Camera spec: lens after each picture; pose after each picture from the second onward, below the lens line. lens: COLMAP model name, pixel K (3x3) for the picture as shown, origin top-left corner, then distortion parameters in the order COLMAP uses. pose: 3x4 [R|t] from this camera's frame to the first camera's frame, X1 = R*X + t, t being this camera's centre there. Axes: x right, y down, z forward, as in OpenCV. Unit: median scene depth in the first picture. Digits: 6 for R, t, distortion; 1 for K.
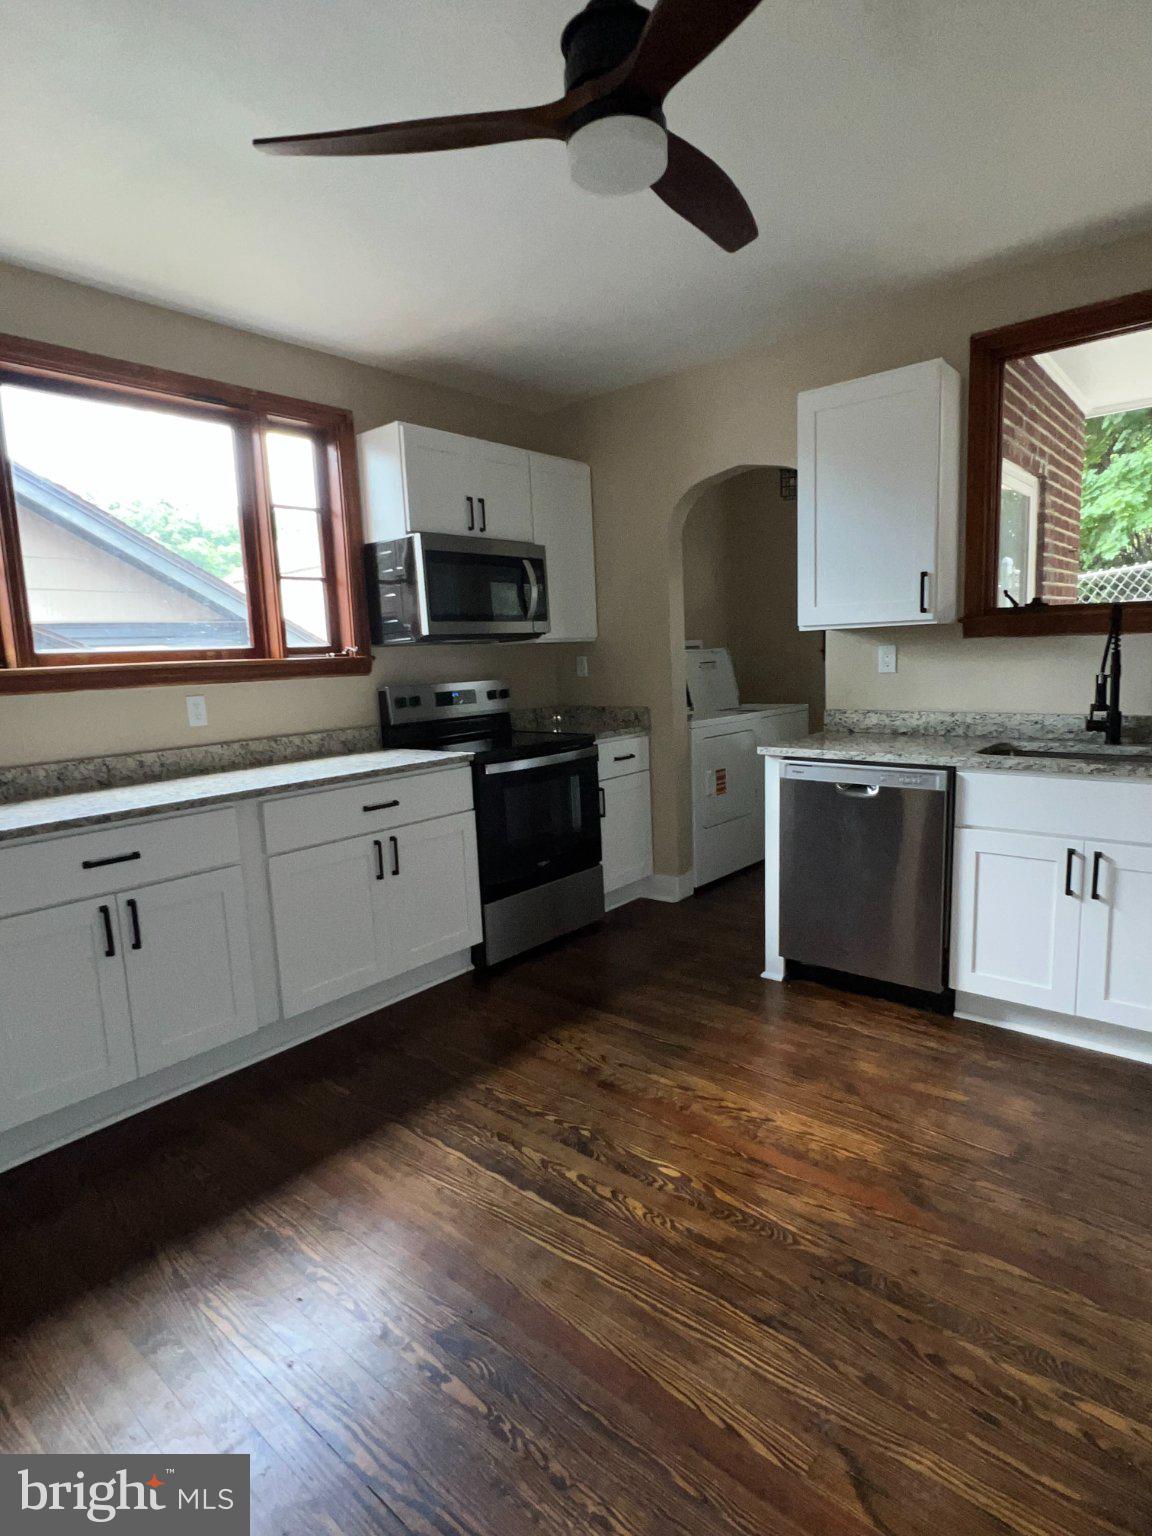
lens RADIAL K [[826.5, 0, 576.0], [0, 826.5, 768.0], [0, 0, 1]] dist [-0.001339, -0.000965]
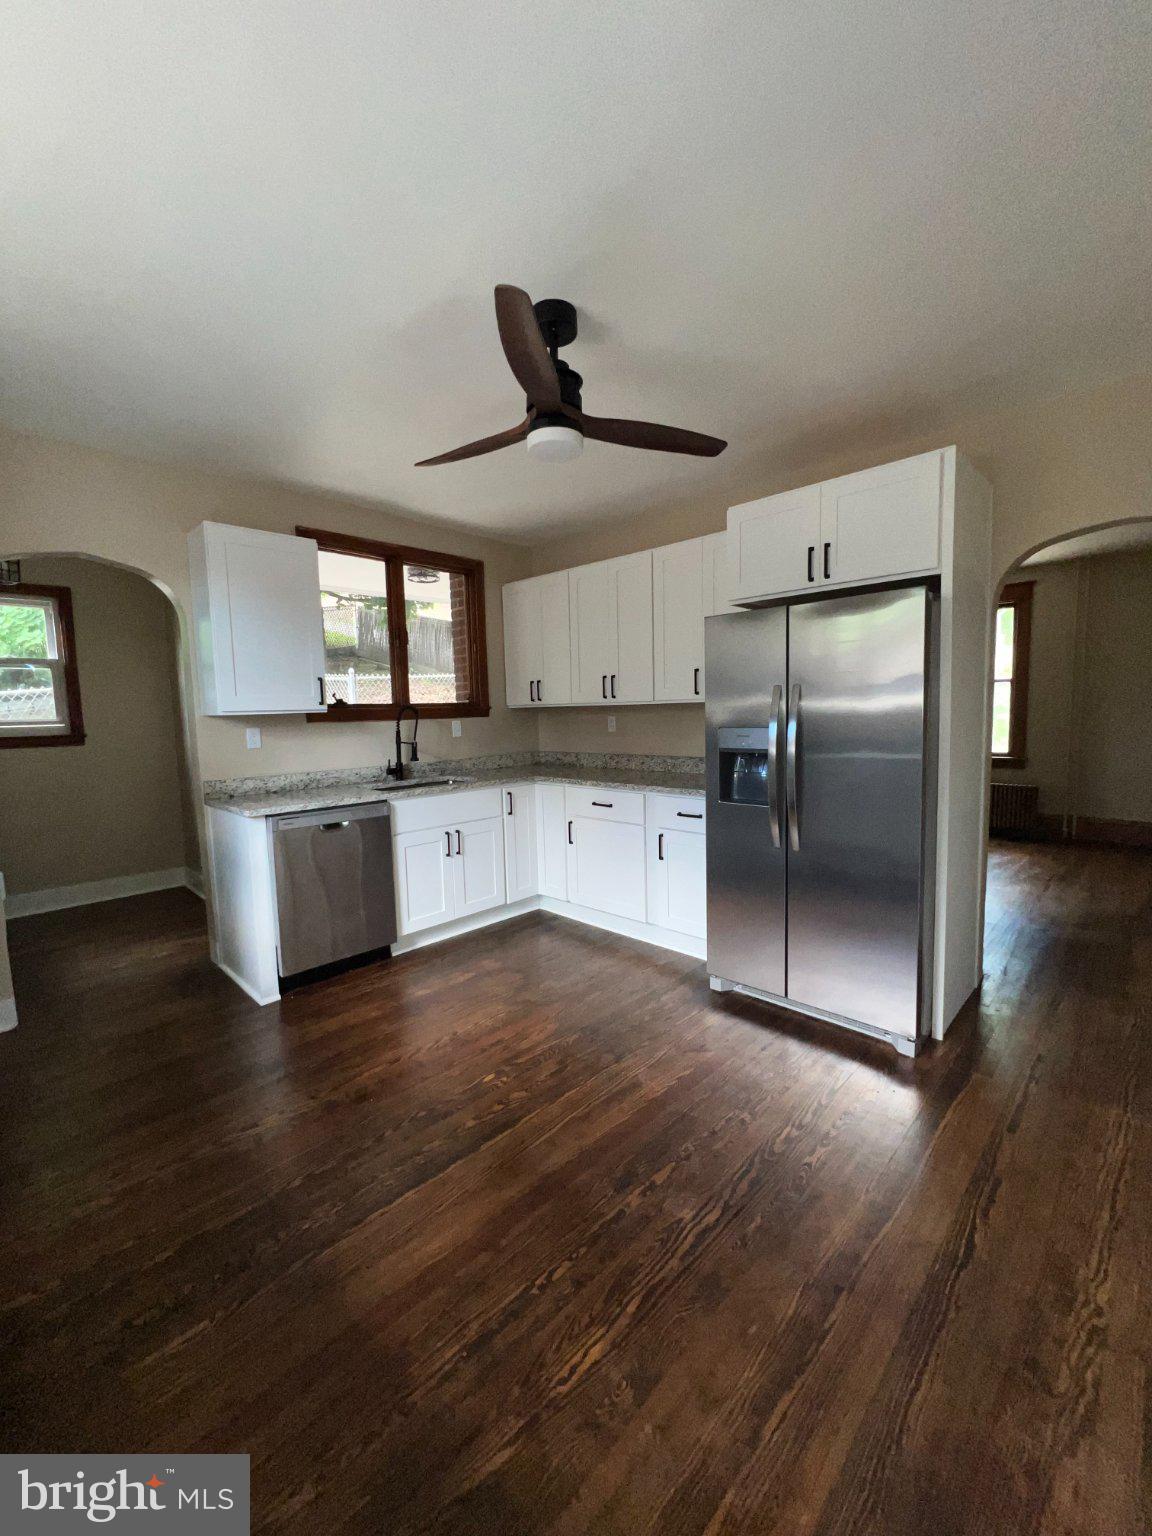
lens RADIAL K [[614.6, 0, 579.8], [0, 614.6, 766.8], [0, 0, 1]] dist [-0.000855, 0.000353]
pose [[0.070474, -0.056358, 0.995920, -0.657987], [0.162046, 0.985788, 0.044318, -0.052831], [-0.984263, 0.158262, 0.078605, 0.477814]]
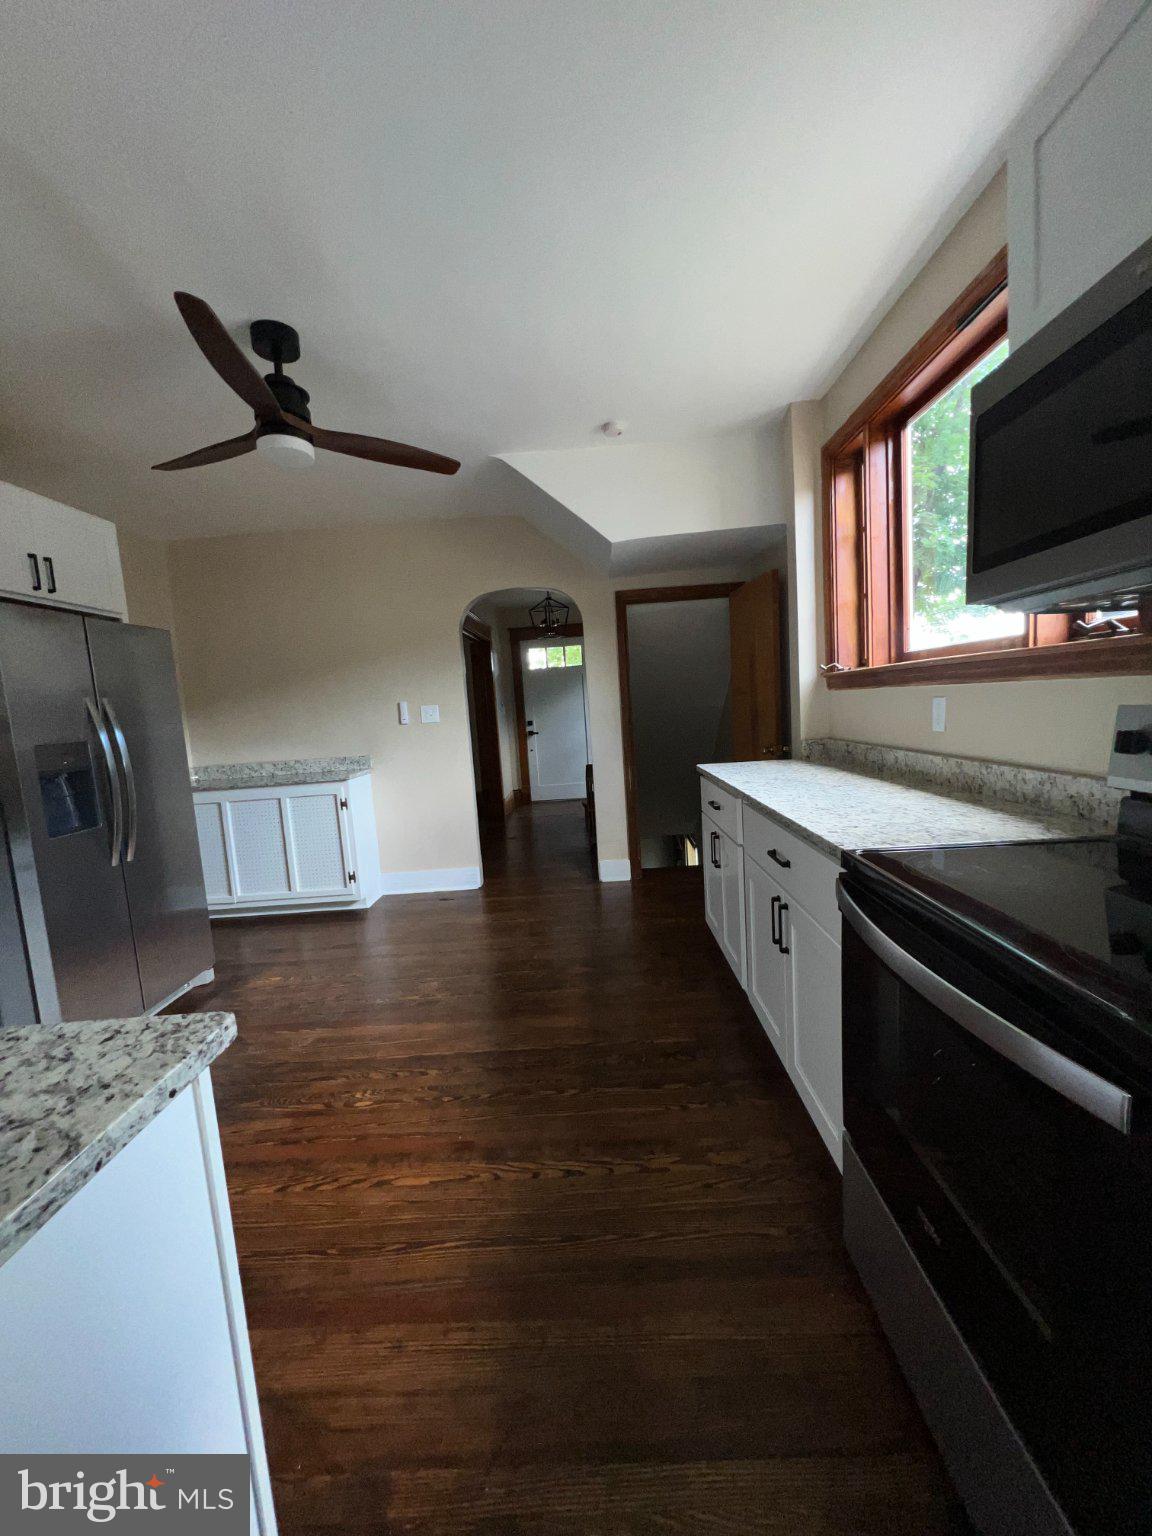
lens RADIAL K [[614.6, 0, 579.8], [0, 614.6, 766.8], [0, 0, 1]] dist [-0.000855, 0.000353]
pose [[-0.767579, 0.159055, -0.620905, 0.263197], [0.009853, 0.971534, 0.236695, -0.182159], [0.640878, 0.175565, -0.747297, 1.320248]]
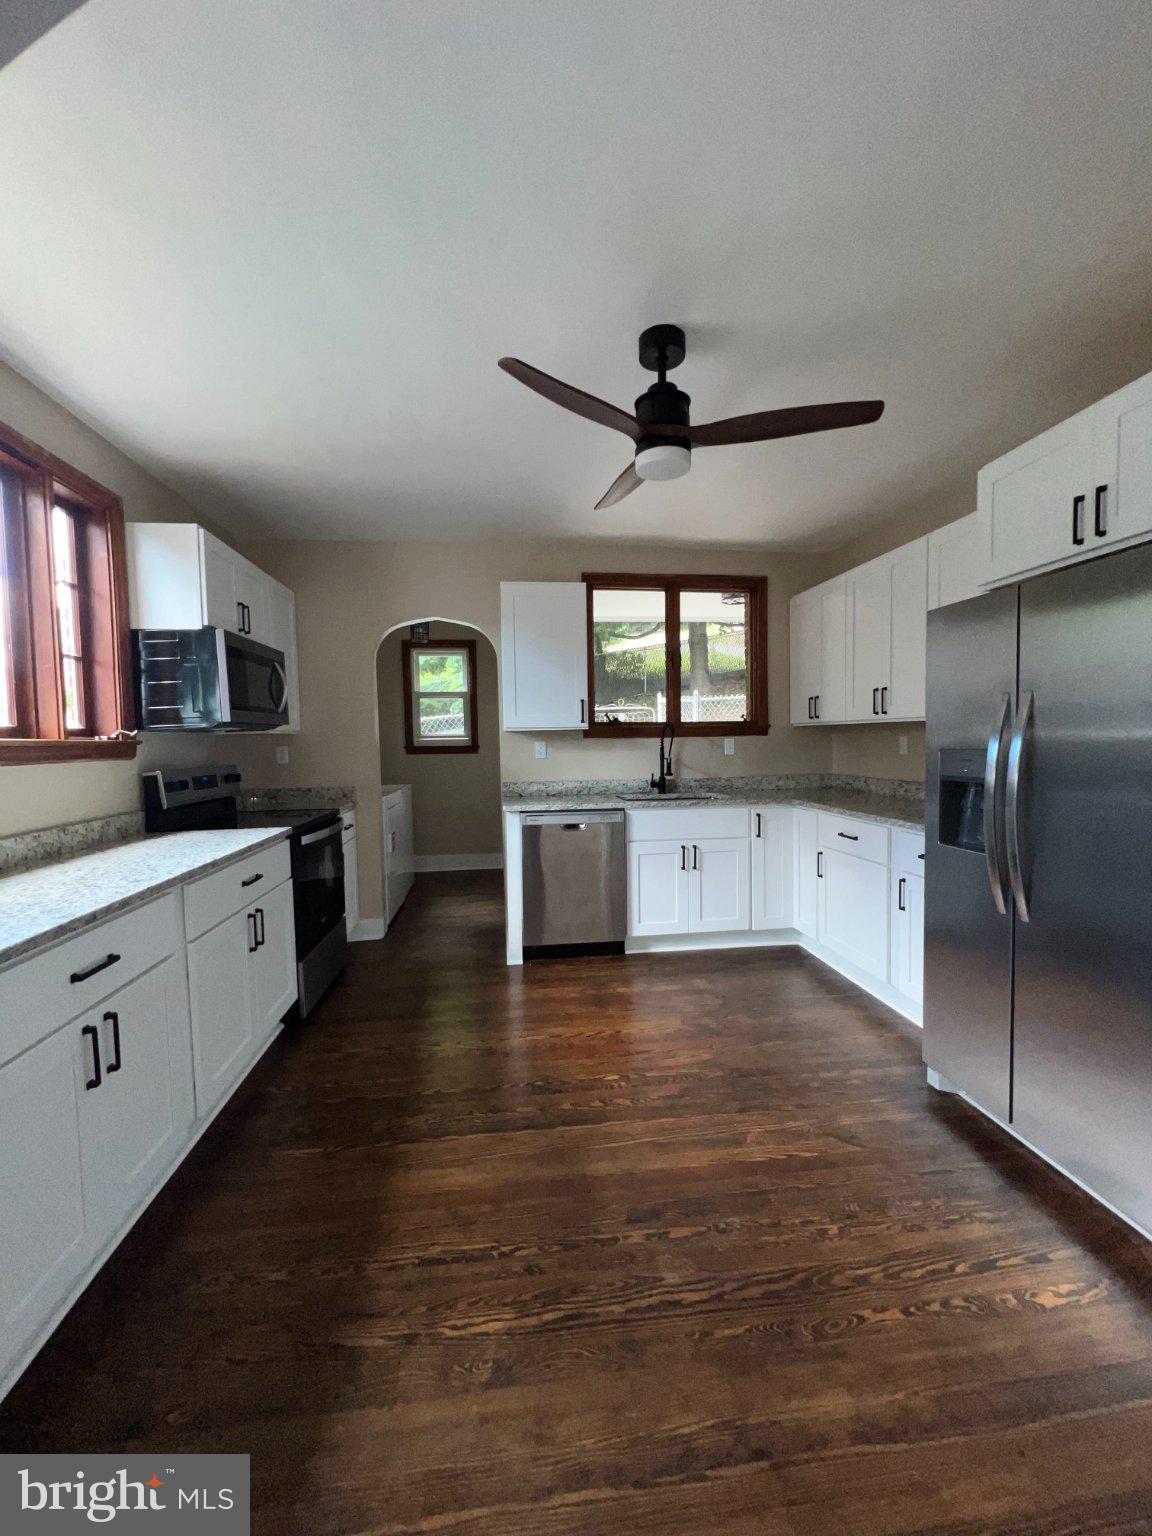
lens RADIAL K [[614.6, 0, 579.8], [0, 614.6, 766.8], [0, 0, 1]] dist [-0.000855, 0.000353]
pose [[0.673461, -0.005321, 0.739204, -0.540135], [0.093270, 0.992594, -0.077830, 0.002966], [-0.733315, 0.121361, 0.668970, 0.155235]]
